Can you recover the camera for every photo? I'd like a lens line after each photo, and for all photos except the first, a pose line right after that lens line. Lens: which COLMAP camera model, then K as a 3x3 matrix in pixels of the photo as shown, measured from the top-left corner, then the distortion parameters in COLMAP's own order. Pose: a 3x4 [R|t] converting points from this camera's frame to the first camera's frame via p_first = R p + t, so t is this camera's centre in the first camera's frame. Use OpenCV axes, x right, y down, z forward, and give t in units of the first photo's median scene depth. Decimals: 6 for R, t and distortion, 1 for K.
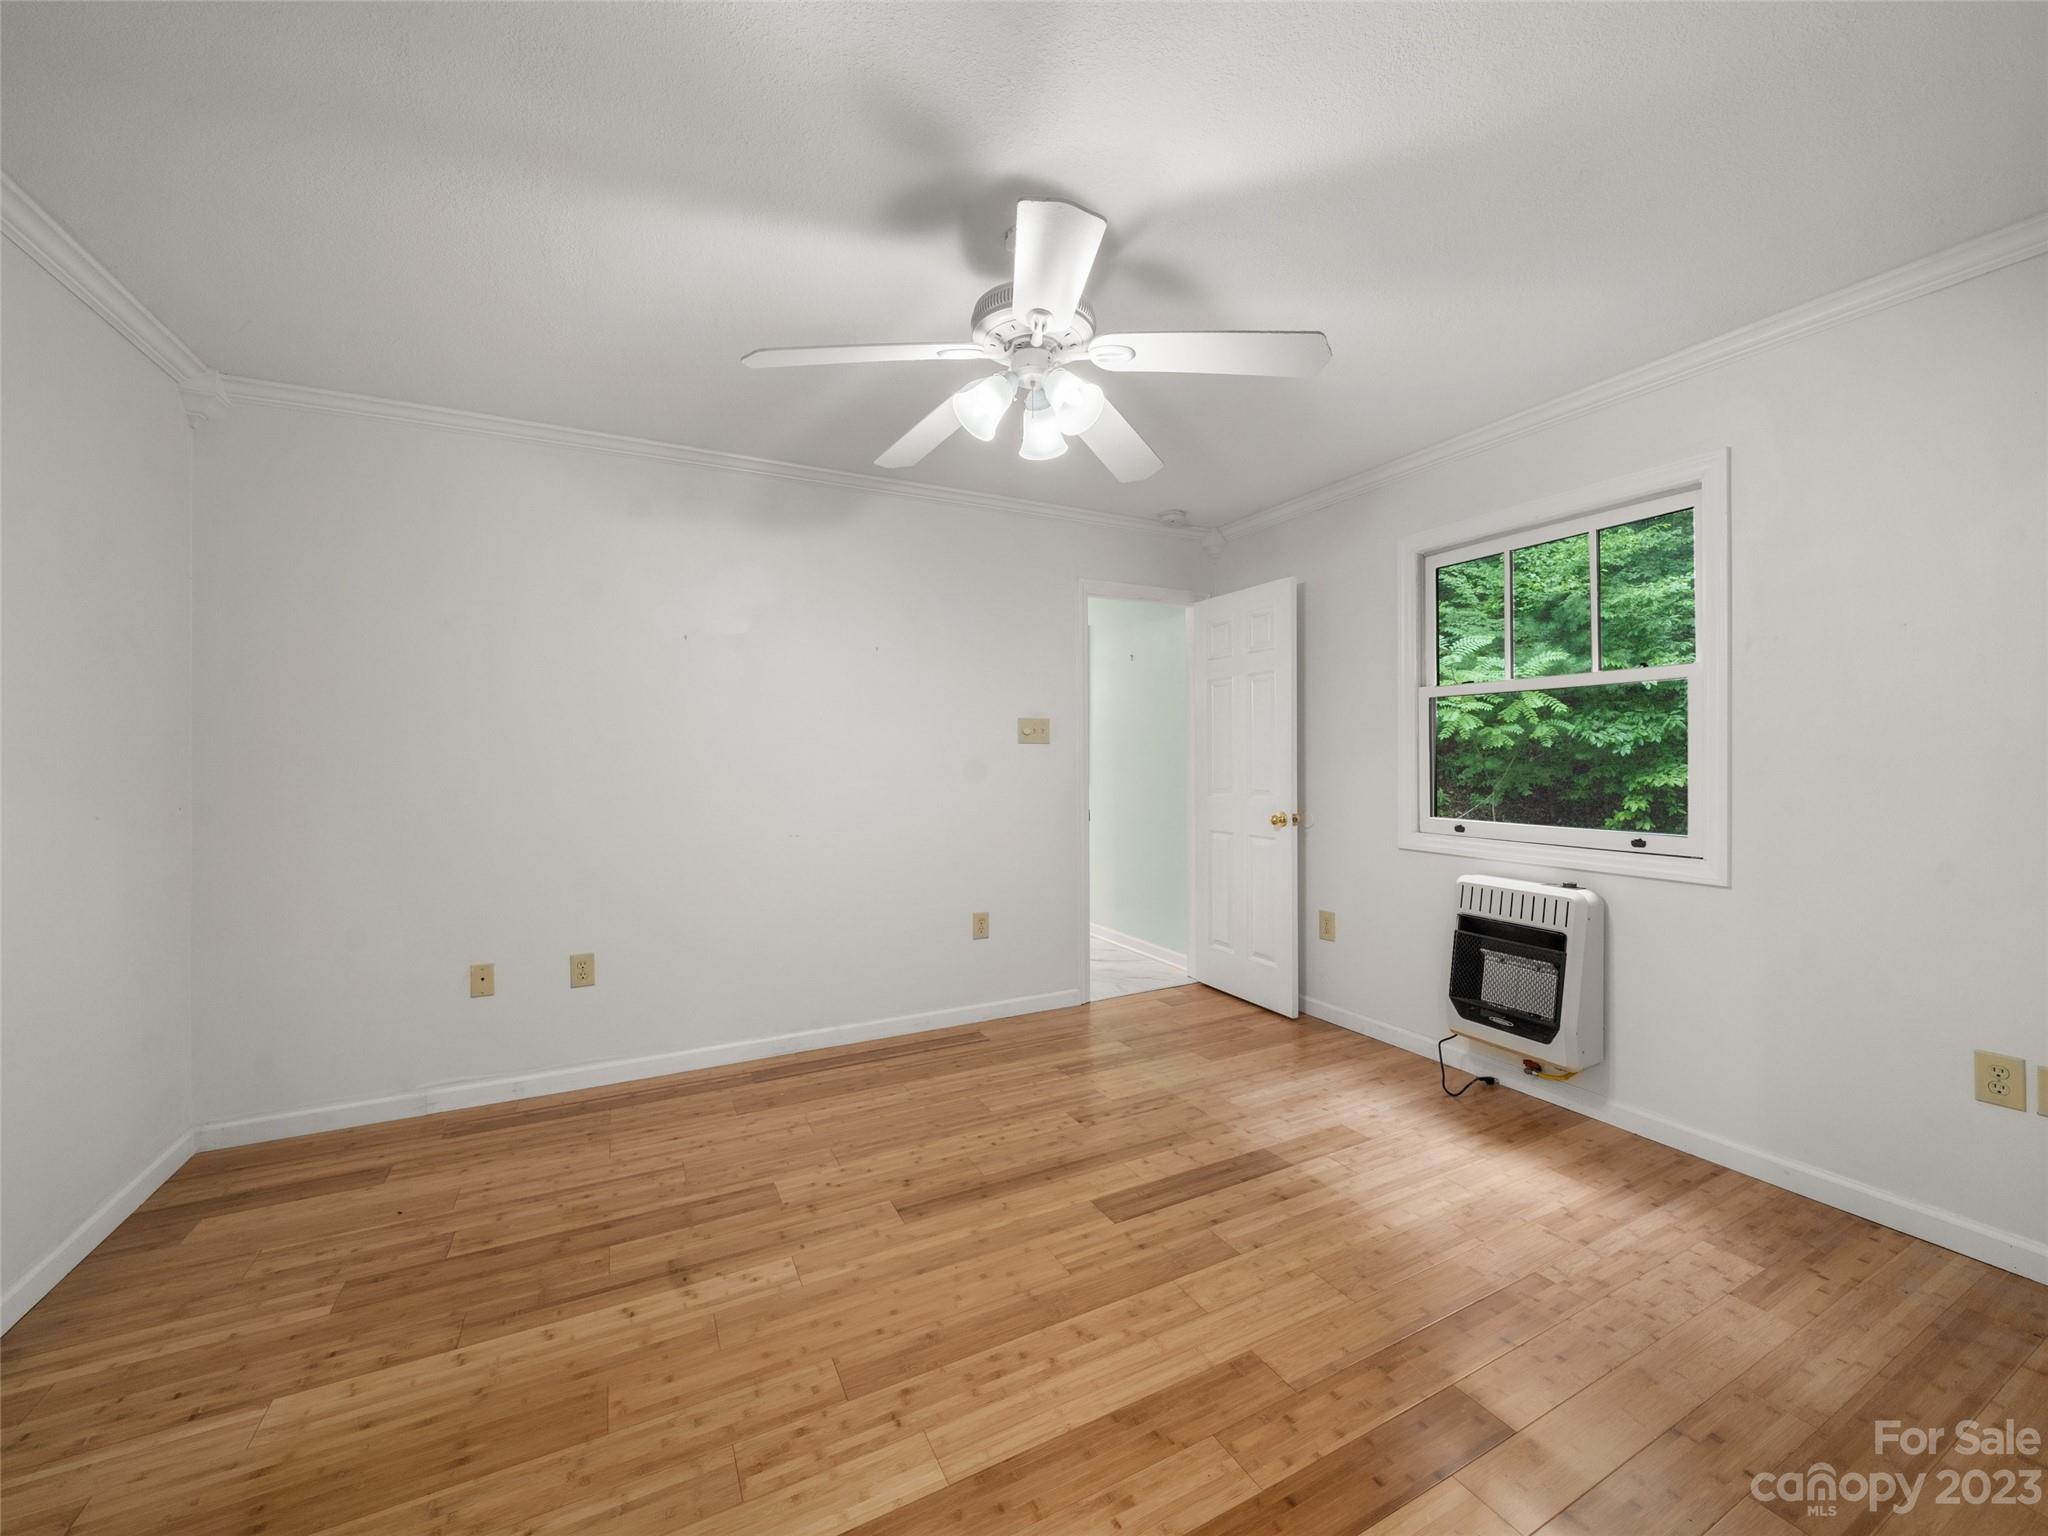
lens RADIAL K [[797.4, 0, 1015.0], [0, 797.4, 761.8], [0, 0, 1]] dist [-0.003656, -0.000791]
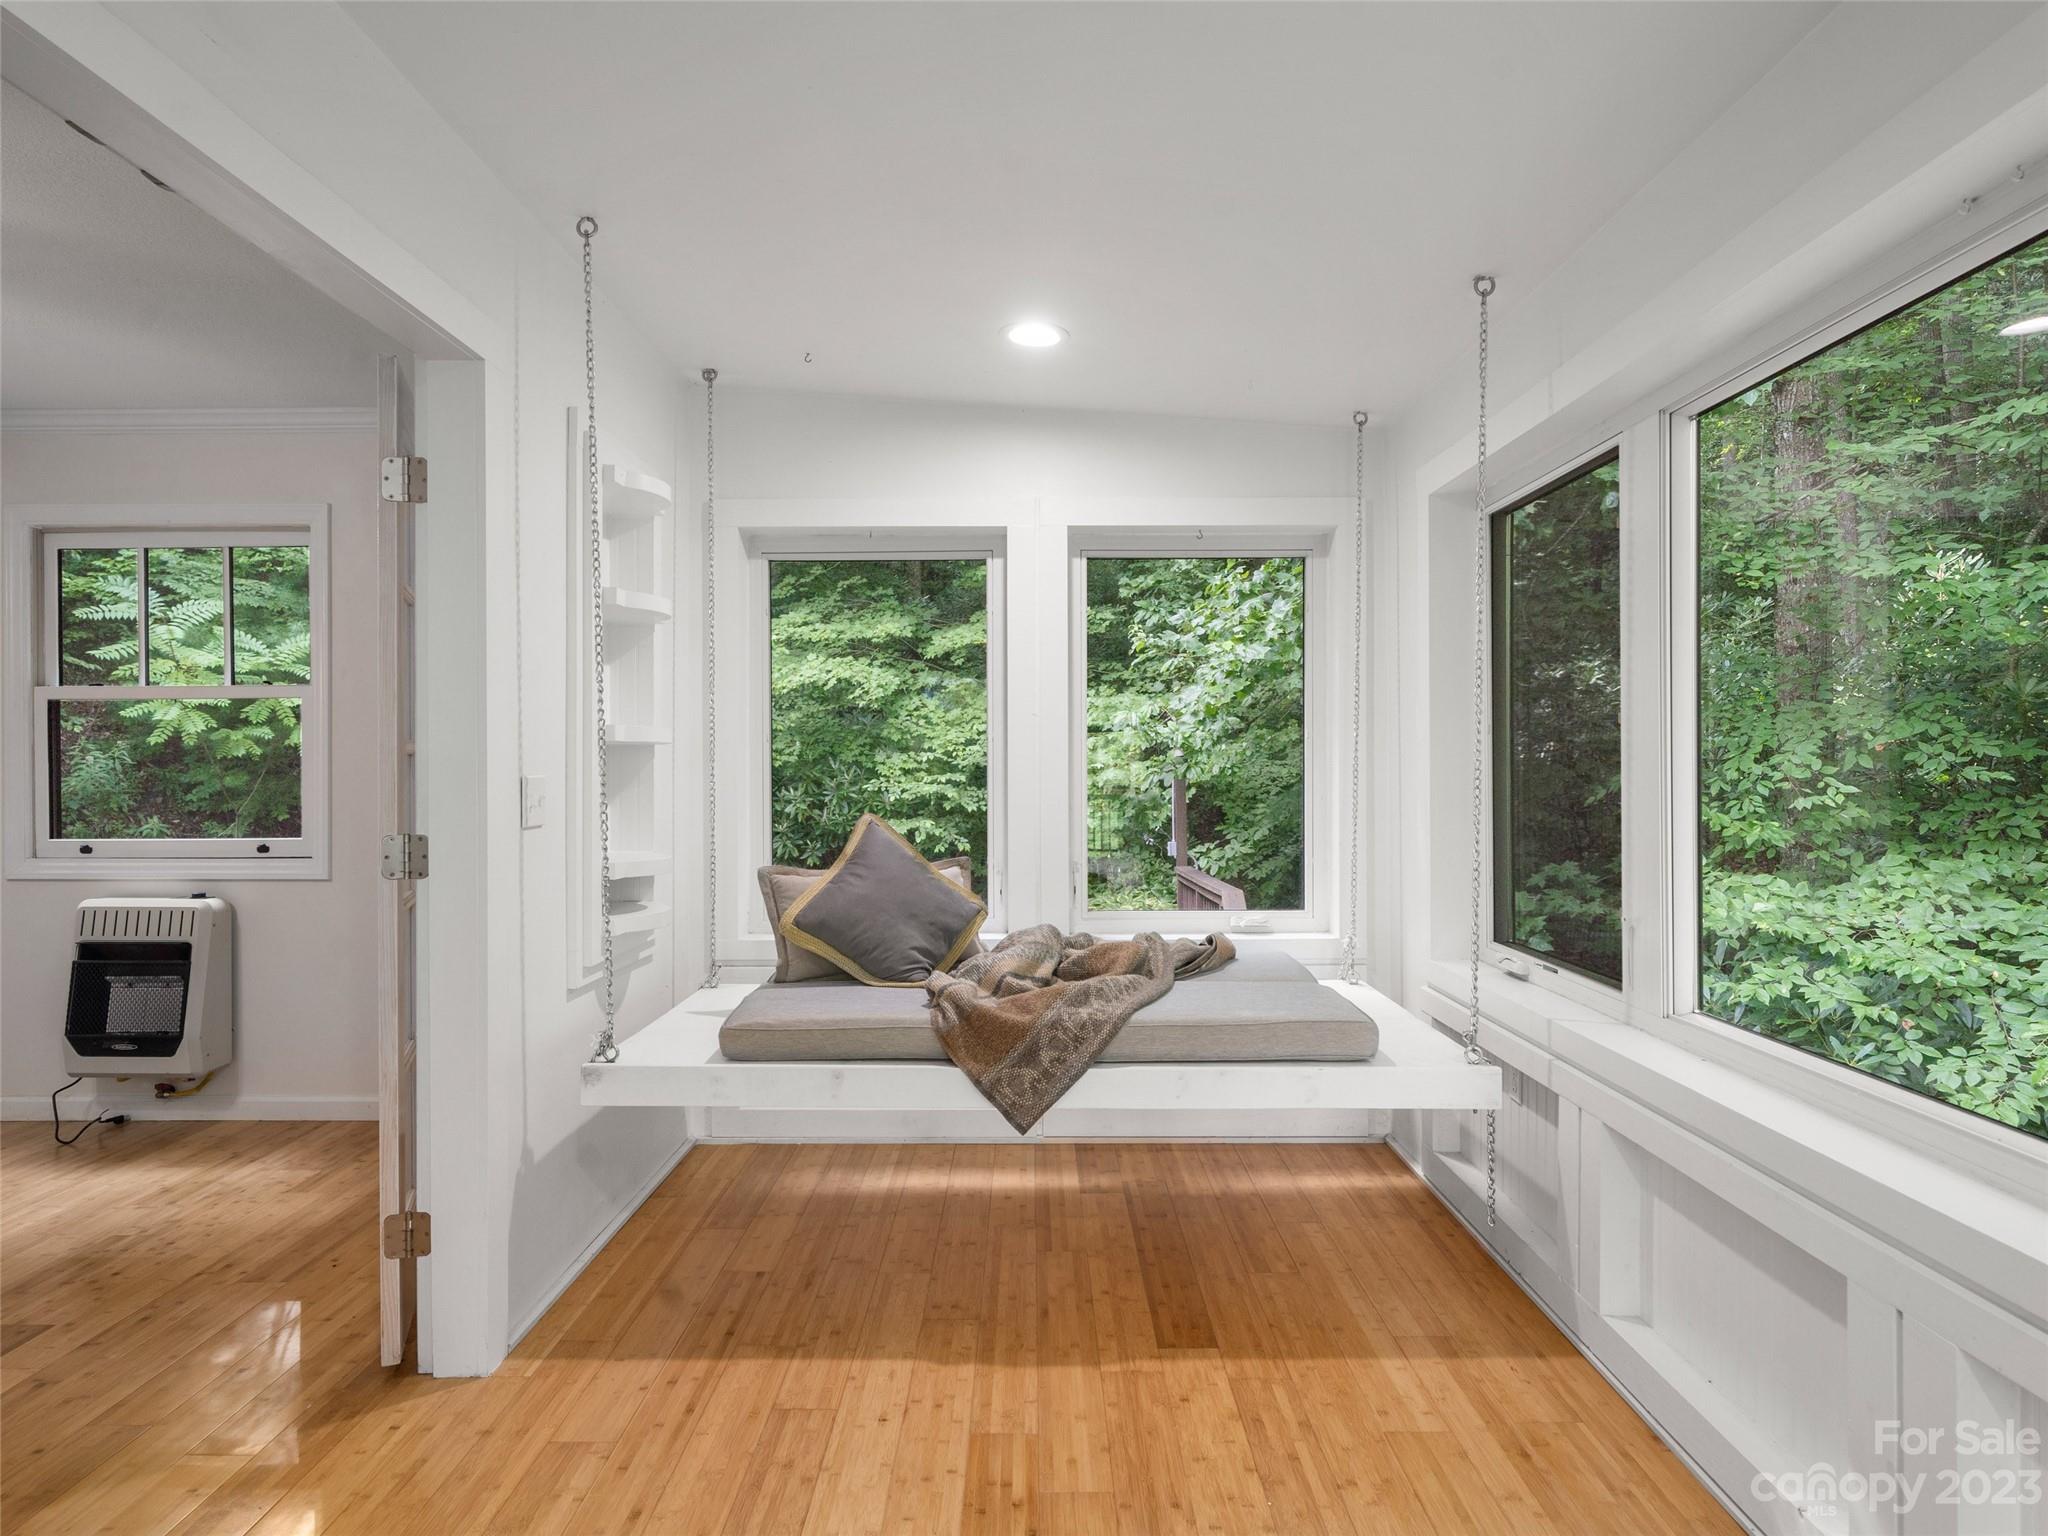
lens RADIAL K [[1176.5, 0, 1027.3], [0, 1176.5, 763.2], [0, 0, 1]] dist [0.009922, -0.005949]
pose [[0.449802, 0.002324, 0.893125, -0.156367], [0.008584, 0.999939, -0.006925, 0.006364], [-0.893087, 0.010781, 0.449755, -0.570986]]
